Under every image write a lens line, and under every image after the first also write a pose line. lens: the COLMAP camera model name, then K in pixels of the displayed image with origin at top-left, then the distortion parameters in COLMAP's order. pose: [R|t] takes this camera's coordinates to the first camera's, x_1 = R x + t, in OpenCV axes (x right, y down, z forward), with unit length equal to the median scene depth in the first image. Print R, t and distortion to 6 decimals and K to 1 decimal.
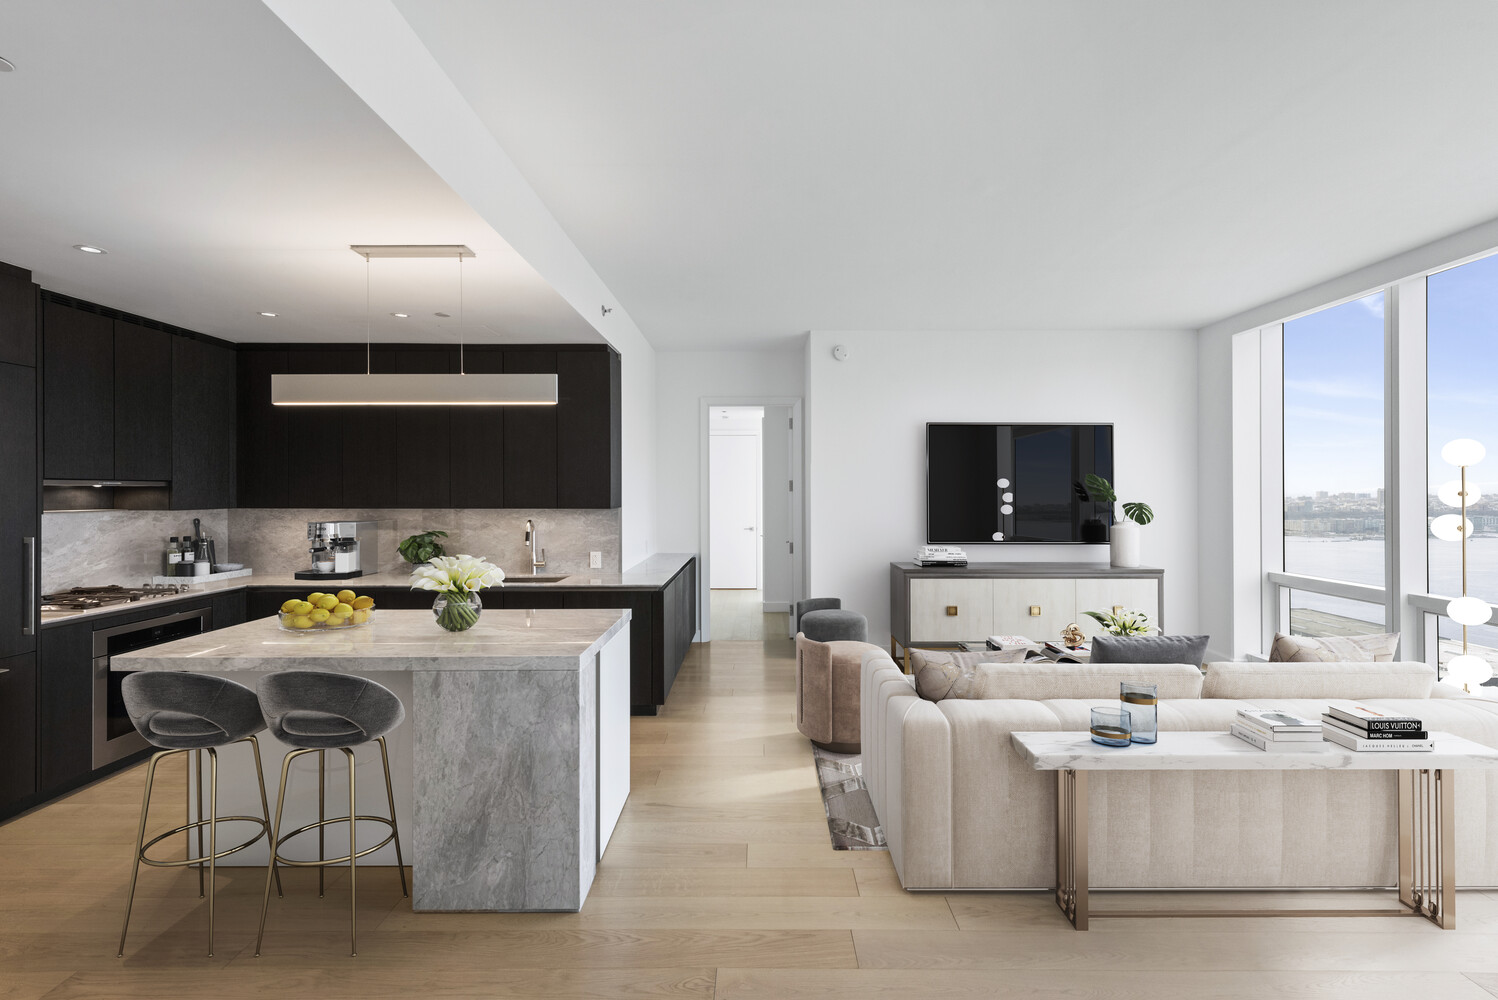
lens RADIAL K [[698.4, 0, 749.0], [0, 698.4, 500.0], [0, 0, 1]] dist [-0.013297, -0.000462]
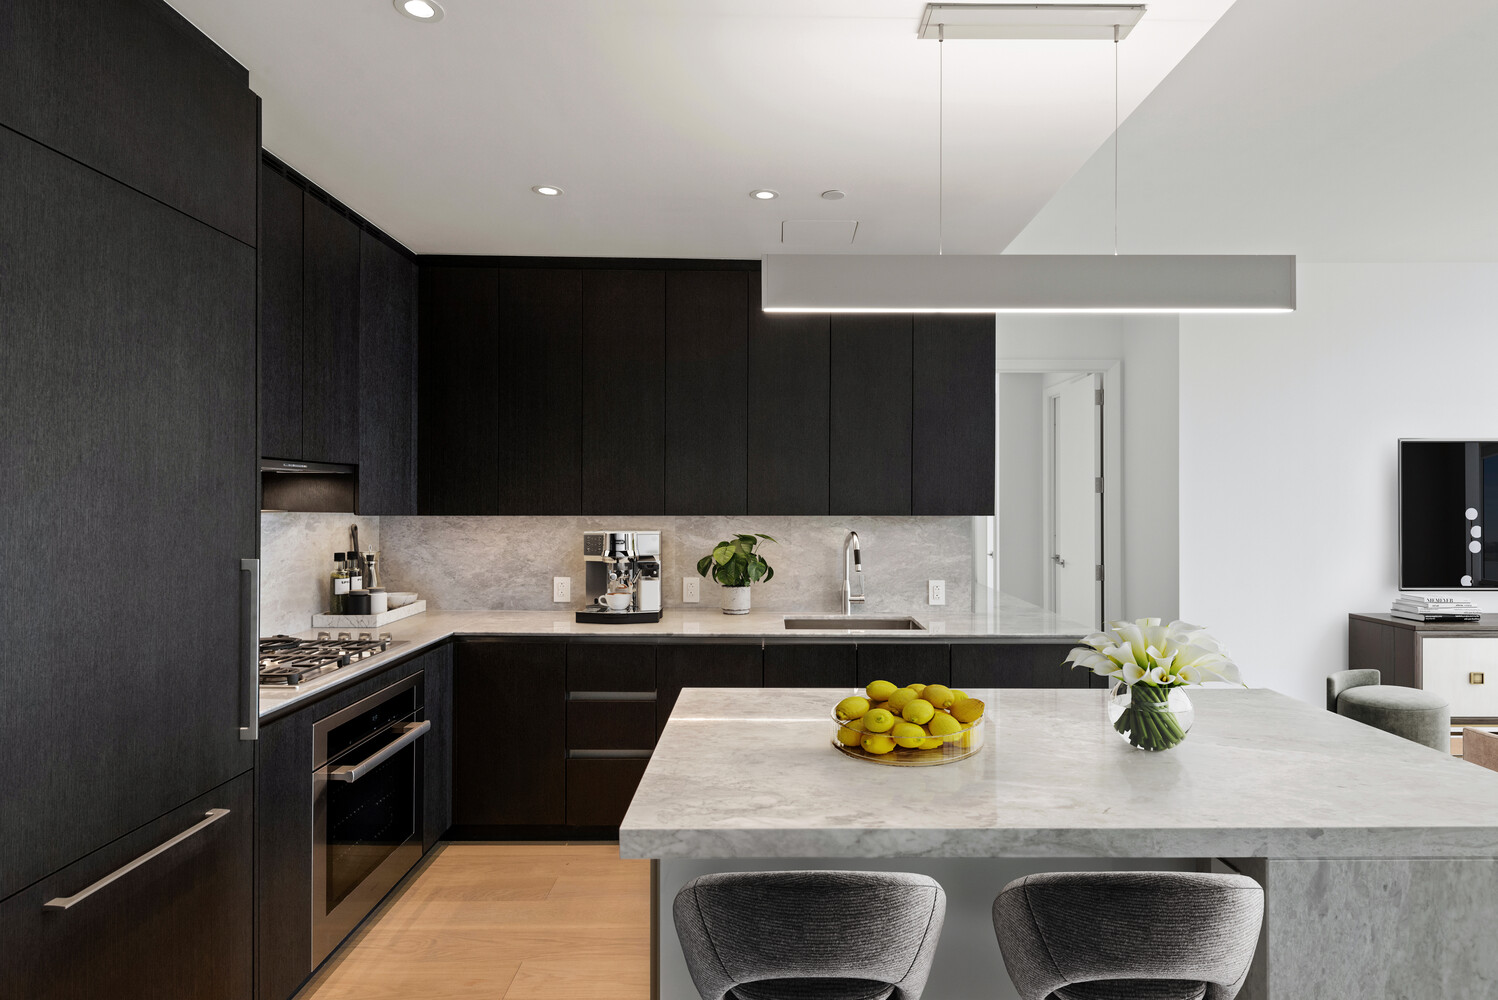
lens RADIAL K [[835.4, 0, 749.0], [0, 835.4, 500.0], [0, 0, 1]] dist [-0.003257, -0.000879]
pose [[0.999959, 0.006840, -0.006015, -0.485607], [-0.006899, 0.999928, -0.009820, 0.008765], [0.005948, 0.009861, 0.999934, 0.258366]]
